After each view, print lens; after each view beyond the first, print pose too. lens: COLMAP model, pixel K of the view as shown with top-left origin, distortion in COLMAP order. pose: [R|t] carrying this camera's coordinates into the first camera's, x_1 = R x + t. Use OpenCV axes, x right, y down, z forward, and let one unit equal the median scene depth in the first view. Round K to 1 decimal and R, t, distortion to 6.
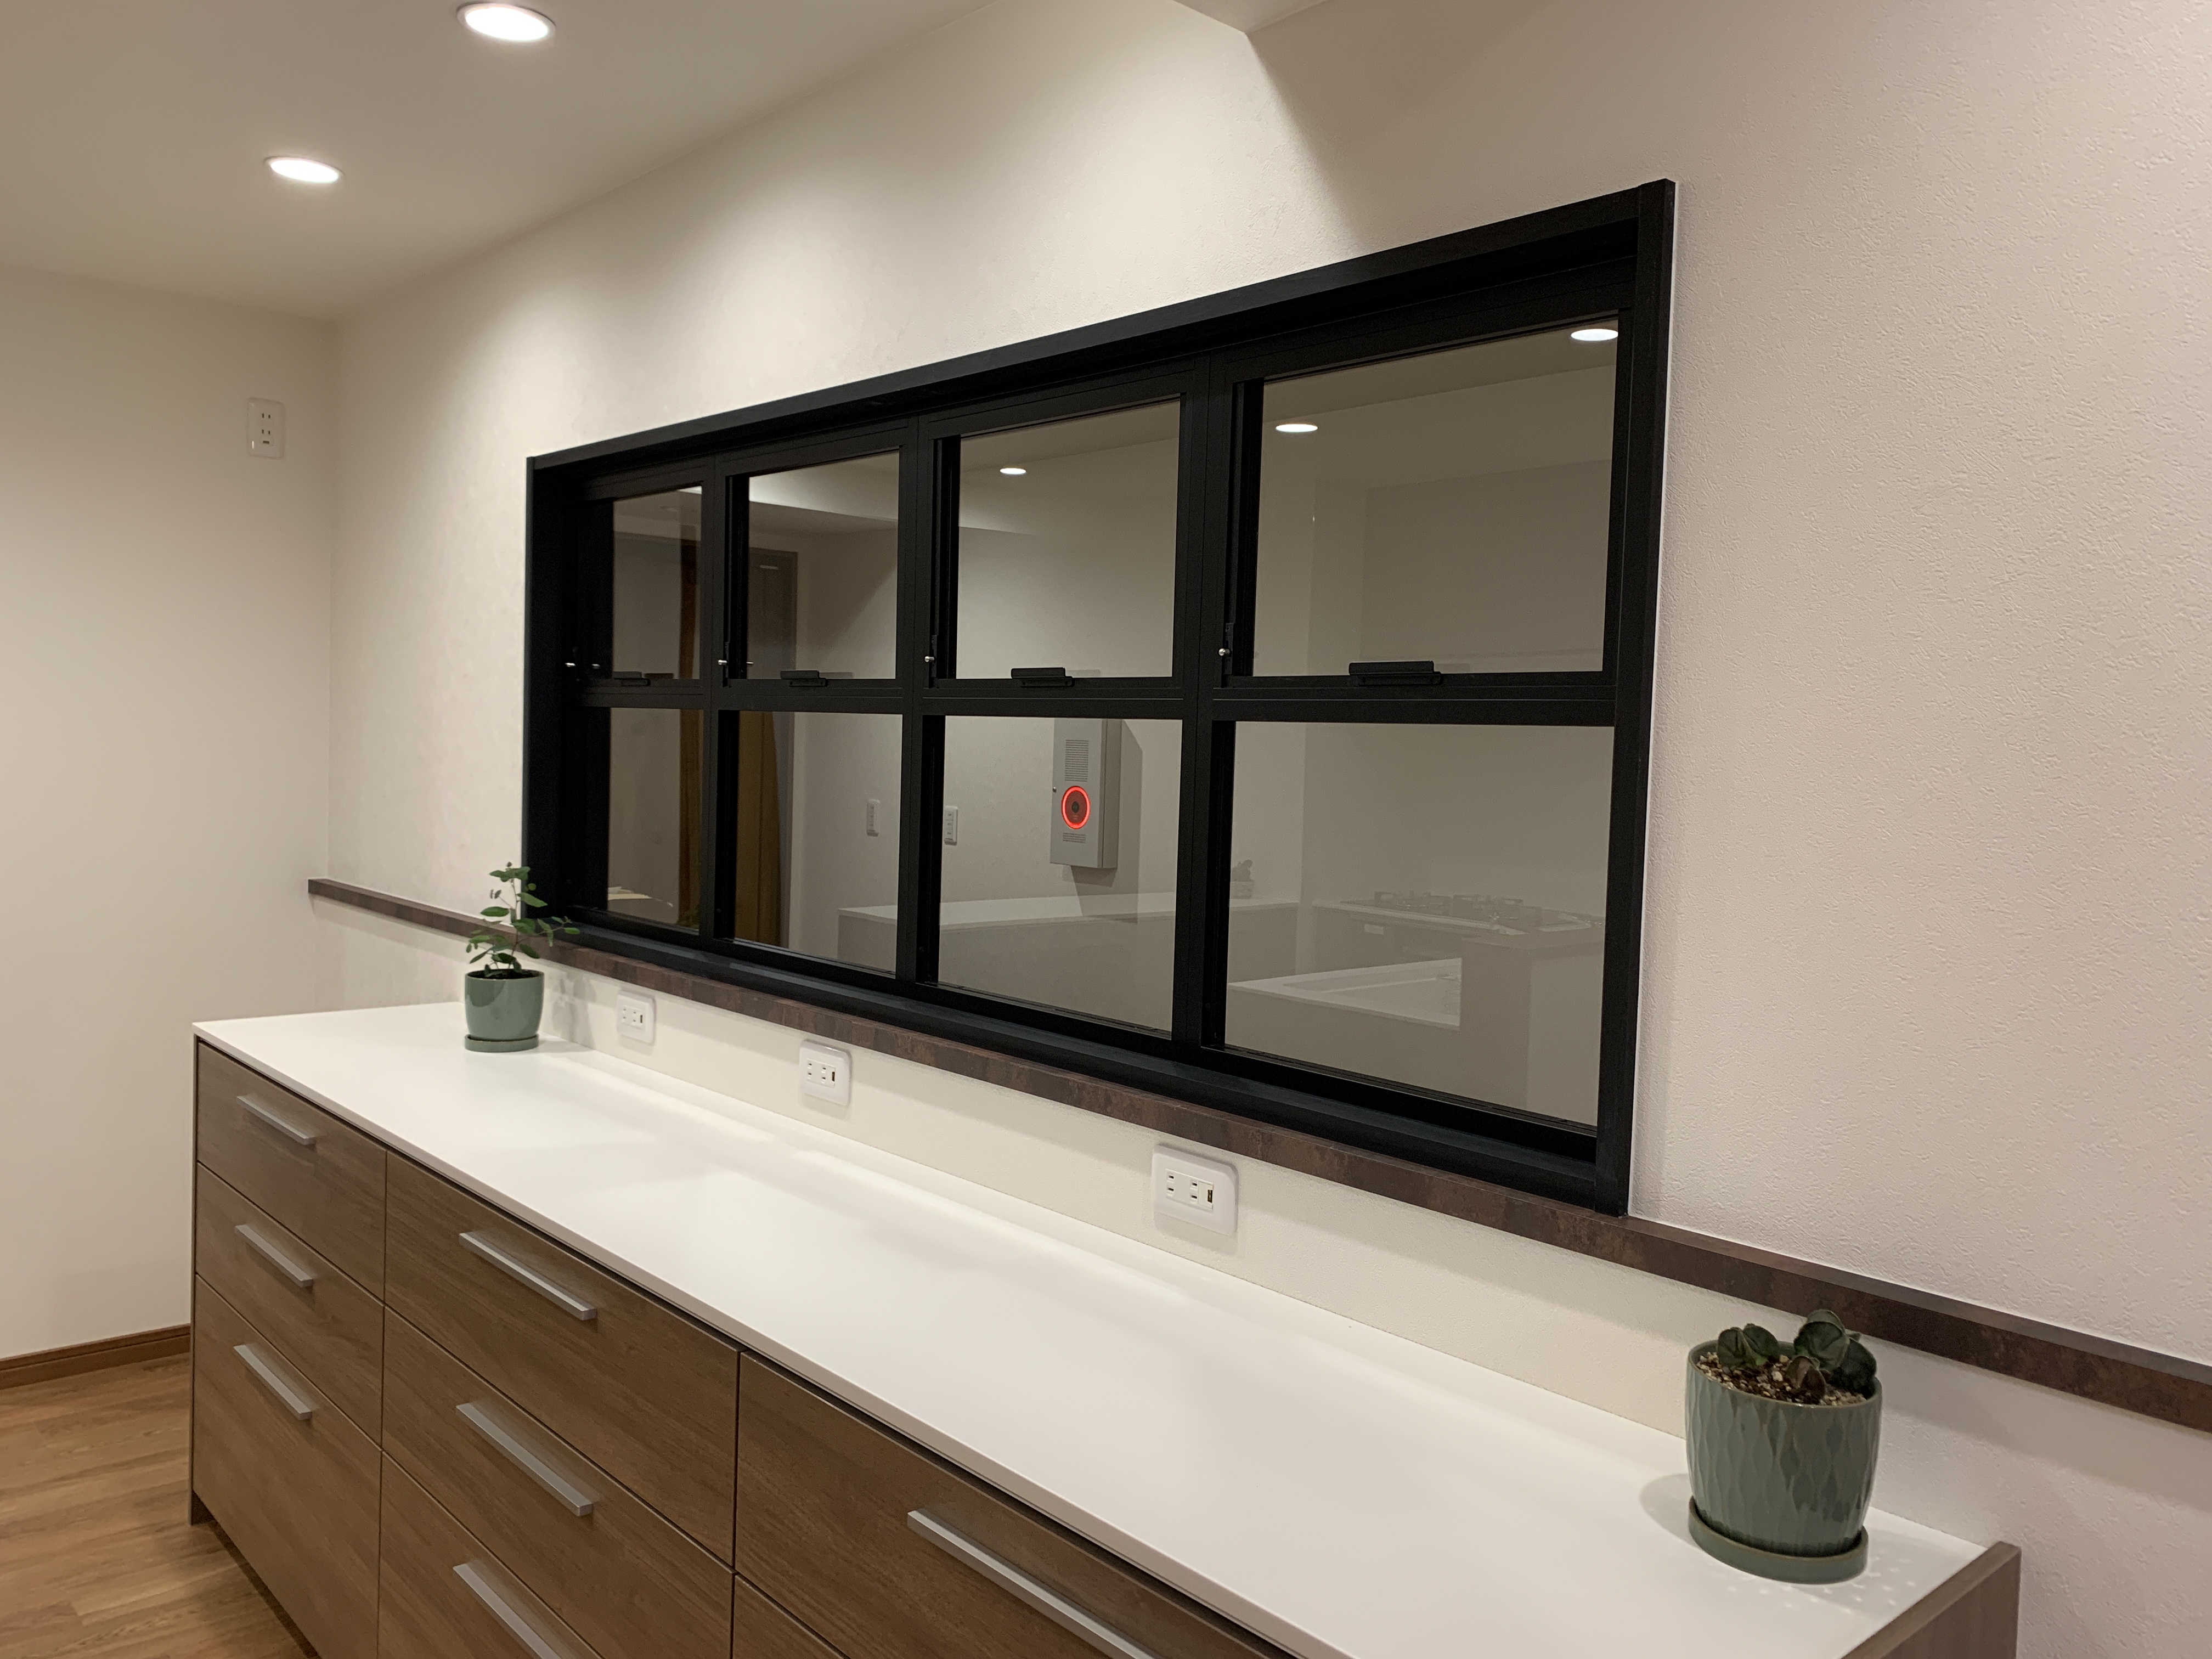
lens RADIAL K [[1656.2, 0, 1093.2], [0, 1656.2, 816.0], [0, 0, 1]] dist [0.064244, -0.067224]
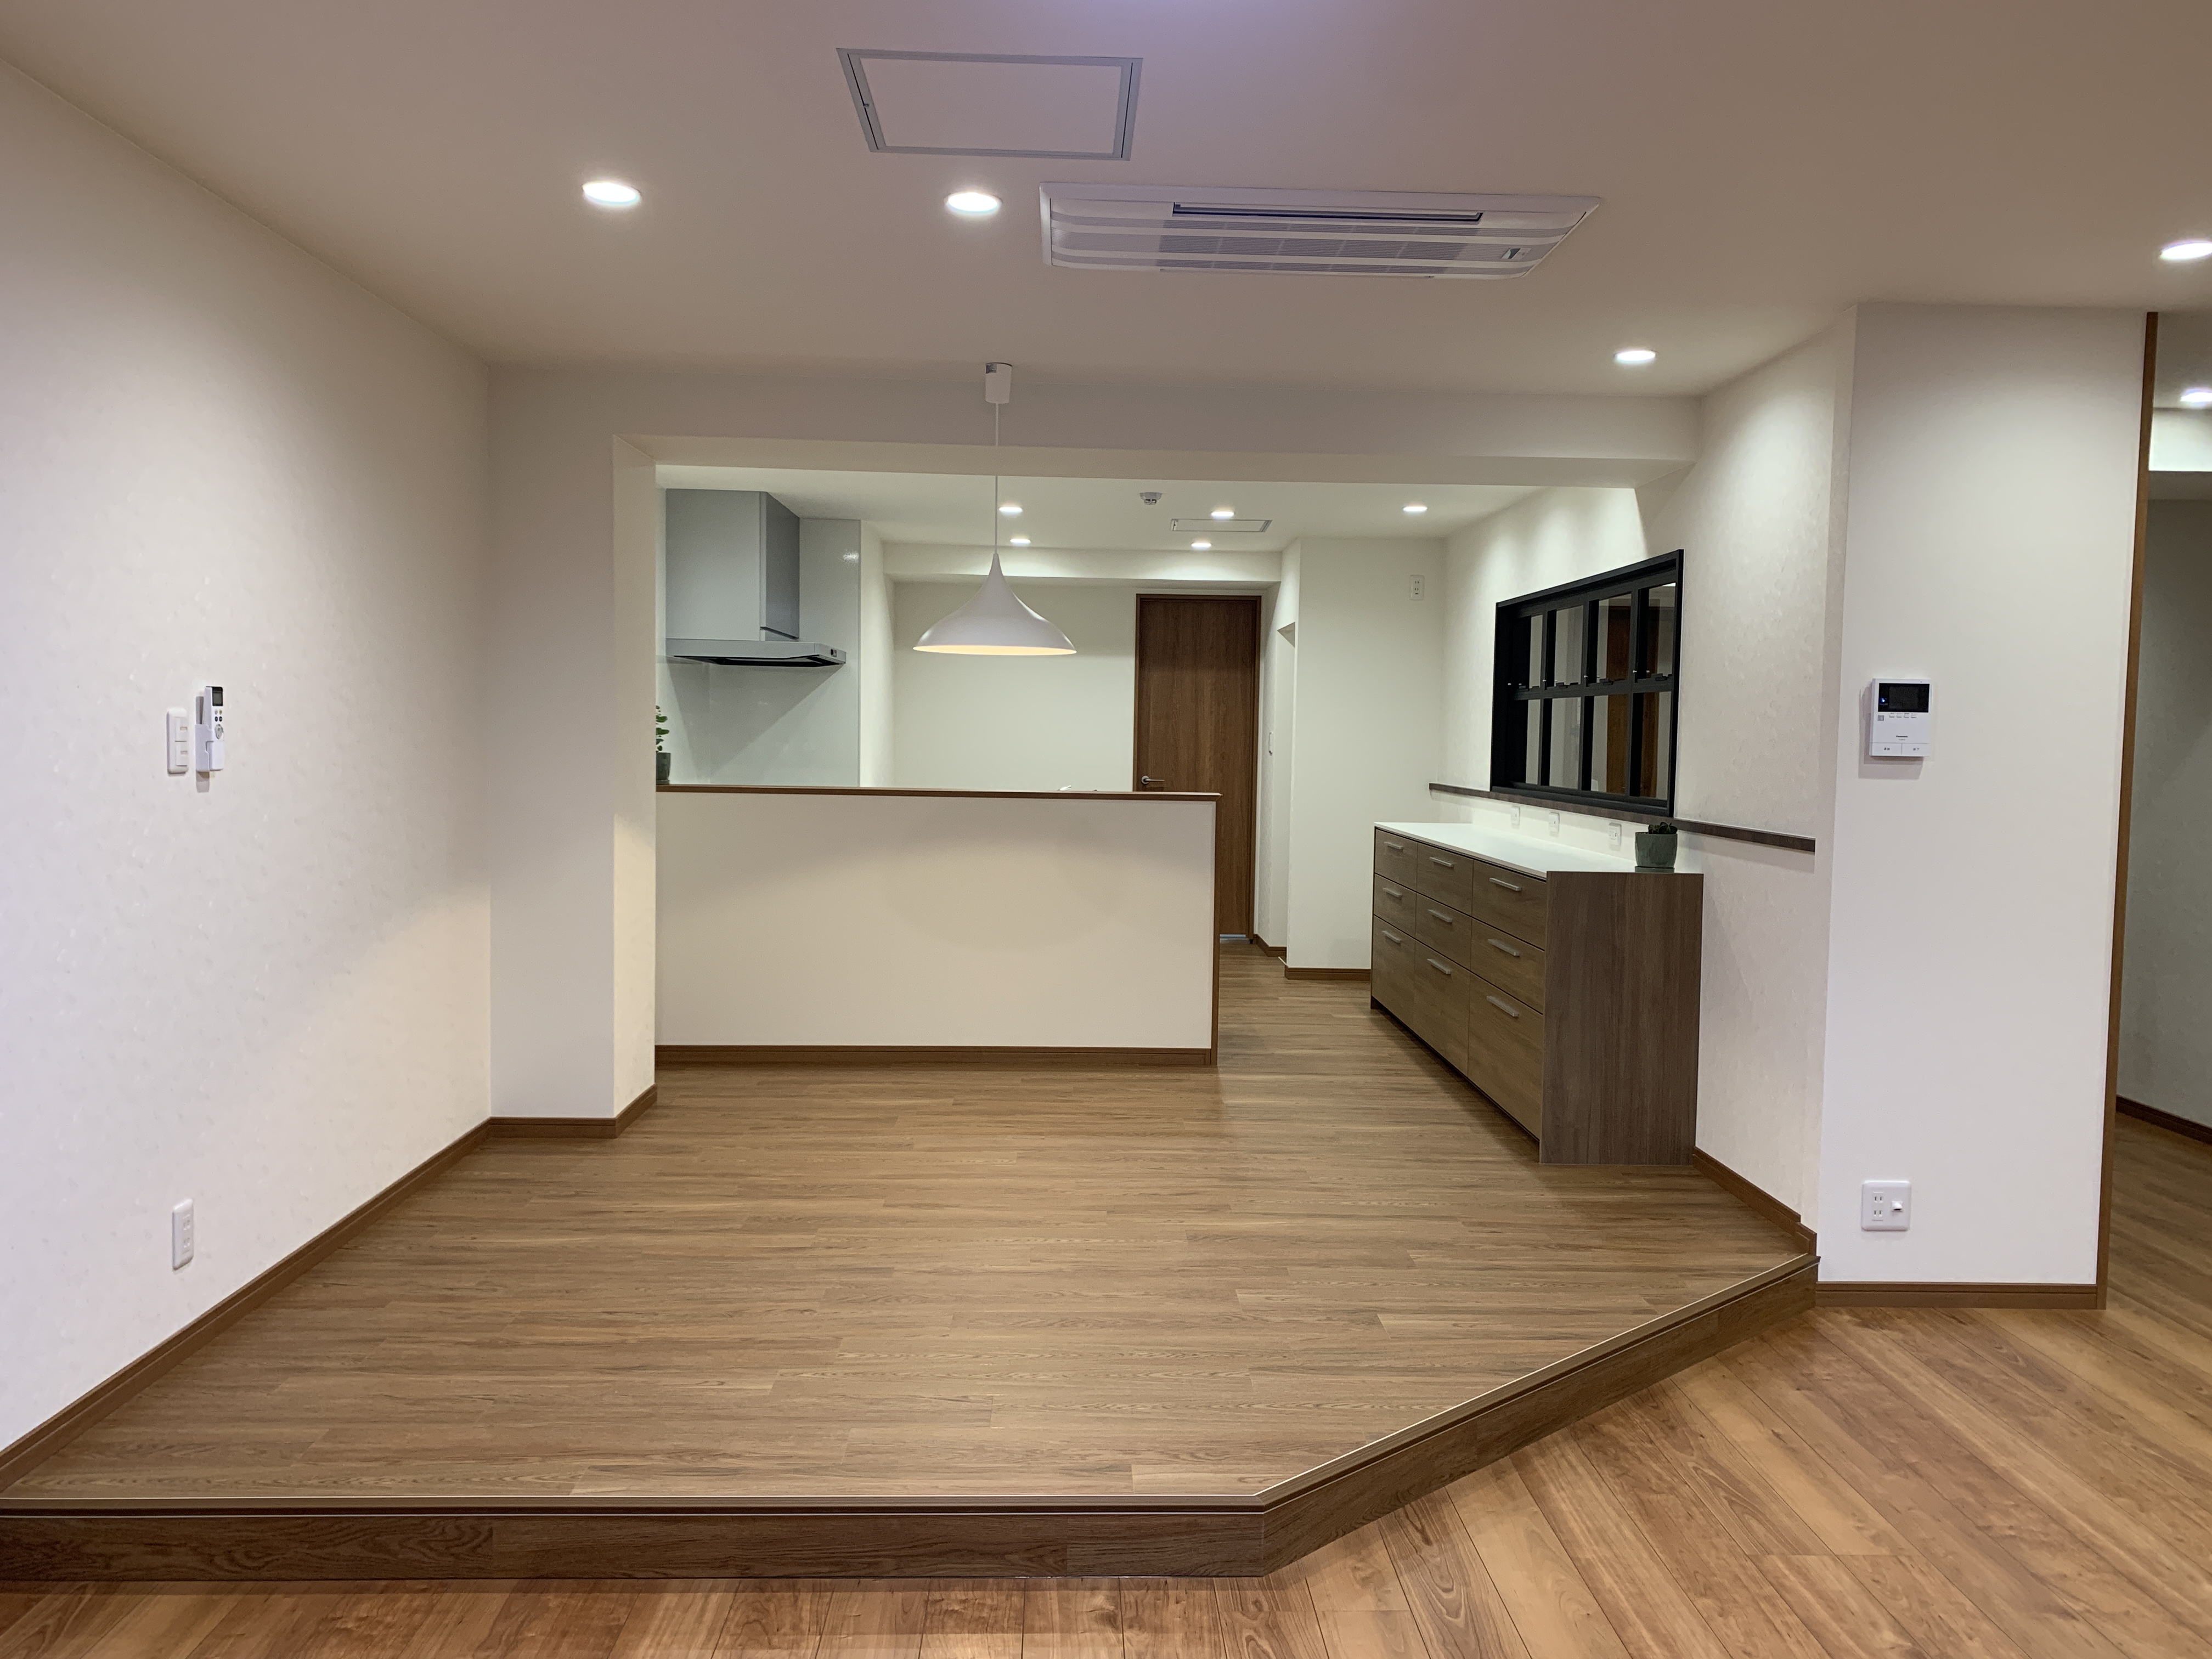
lens RADIAL K [[1656.2, 0, 1093.2], [0, 1656.2, 816.0], [0, 0, 1]] dist [0.064244, -0.067224]
pose [[0.757770, 0.013594, -0.652380, 0.847161], [-0.022717, 0.999727, -0.005555, 0.135591], [0.652126, 0.019029, 0.757872, -1.297403]]
